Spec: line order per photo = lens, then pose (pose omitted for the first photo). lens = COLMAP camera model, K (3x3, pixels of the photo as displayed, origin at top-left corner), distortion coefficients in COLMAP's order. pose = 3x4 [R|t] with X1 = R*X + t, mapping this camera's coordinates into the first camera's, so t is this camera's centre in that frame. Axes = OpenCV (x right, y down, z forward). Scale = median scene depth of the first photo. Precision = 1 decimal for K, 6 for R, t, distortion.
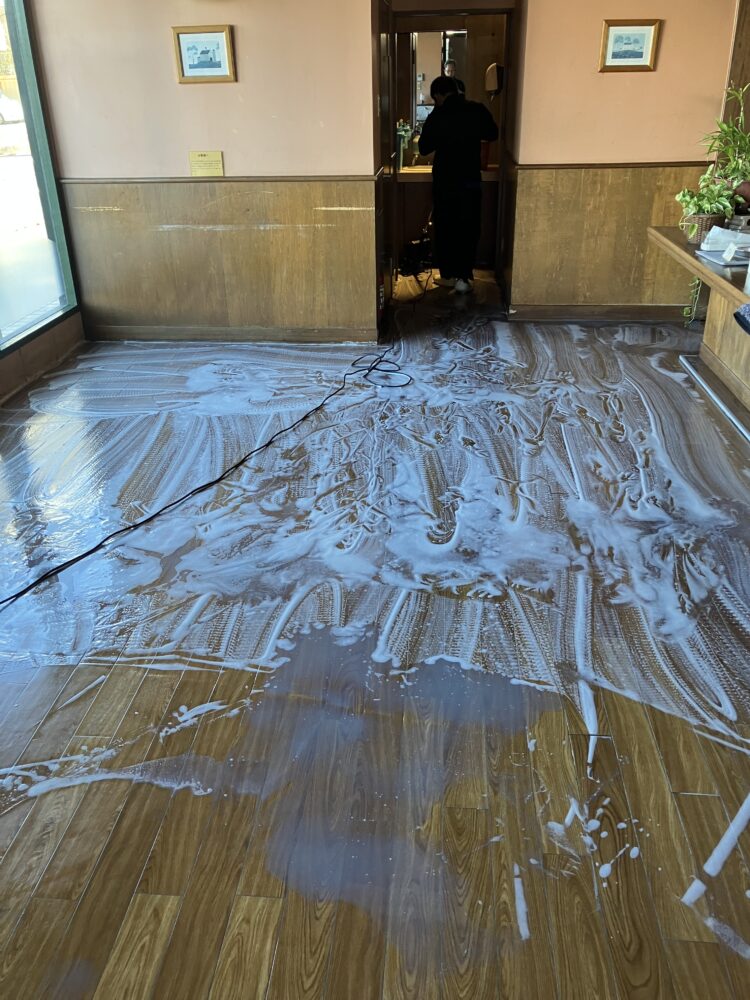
lens RADIAL K [[809.7, 0, 375.0], [0, 809.7, 500.0], [0, 0, 1]] dist [-0.000883, -0.001944]
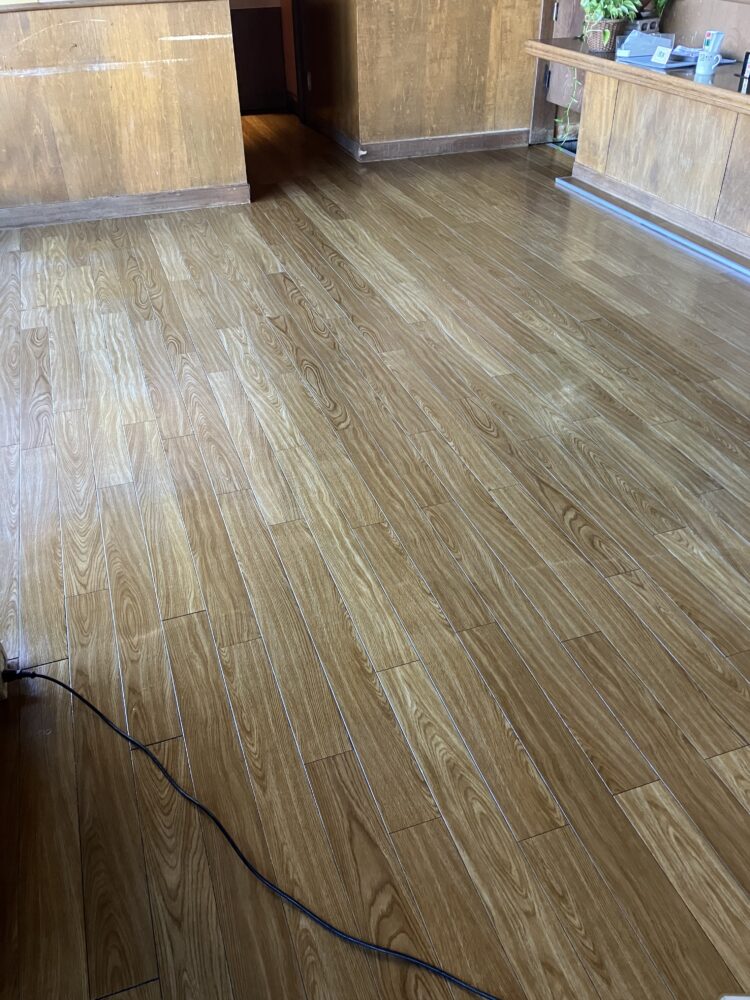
lens RADIAL K [[829.6, 0, 375.0], [0, 829.6, 500.0], [0, 0, 1]] dist [0.011361, -0.022938]
pose [[0.915097, -0.231855, 0.329909, -0.249323], [0.183223, 0.967906, 0.172008, -0.011792], [-0.359202, -0.096957, 0.928210, 0.089682]]
